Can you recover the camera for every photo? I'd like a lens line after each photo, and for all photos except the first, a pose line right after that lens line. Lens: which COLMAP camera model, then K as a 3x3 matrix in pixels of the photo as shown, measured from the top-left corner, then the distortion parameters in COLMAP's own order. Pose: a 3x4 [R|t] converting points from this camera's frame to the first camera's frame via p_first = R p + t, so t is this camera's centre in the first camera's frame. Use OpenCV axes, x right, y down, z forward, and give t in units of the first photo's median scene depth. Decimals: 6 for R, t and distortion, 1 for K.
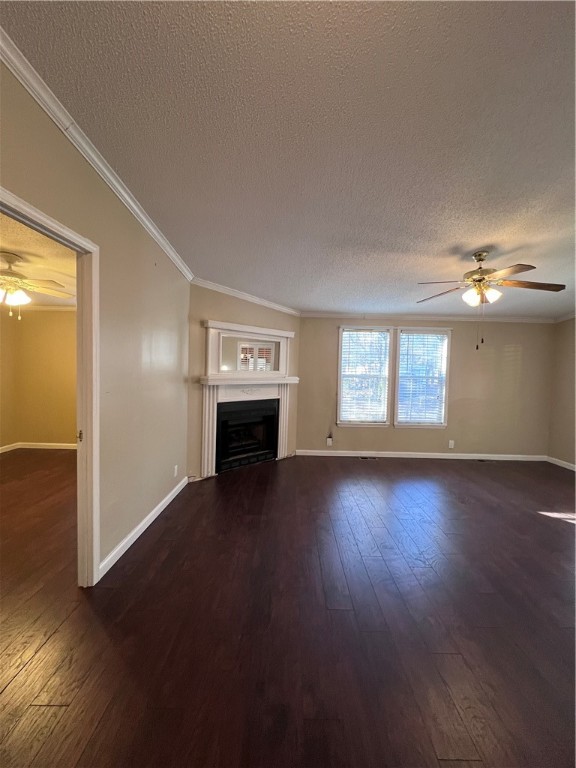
lens RADIAL K [[311.2, 0, 288.0], [0, 311.2, 384.0], [0, 0, 1]] dist [0.001722, 0.000282]
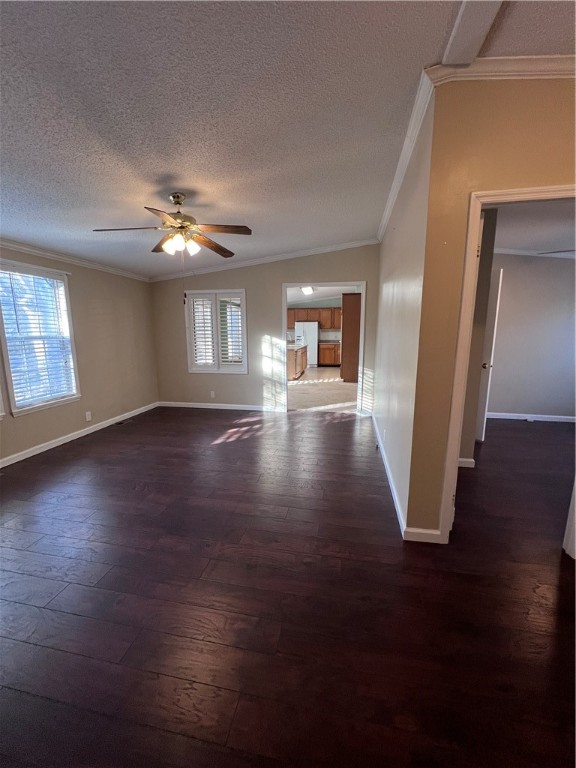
lens RADIAL K [[311.2, 0, 288.0], [0, 311.2, 384.0], [0, 0, 1]] dist [0.001722, 0.000282]
pose [[0.181086, -0.192660, 0.964412, -0.285506], [0.055079, 0.981072, 0.185646, -0.030953], [-0.981924, 0.019501, 0.188270, 0.501491]]
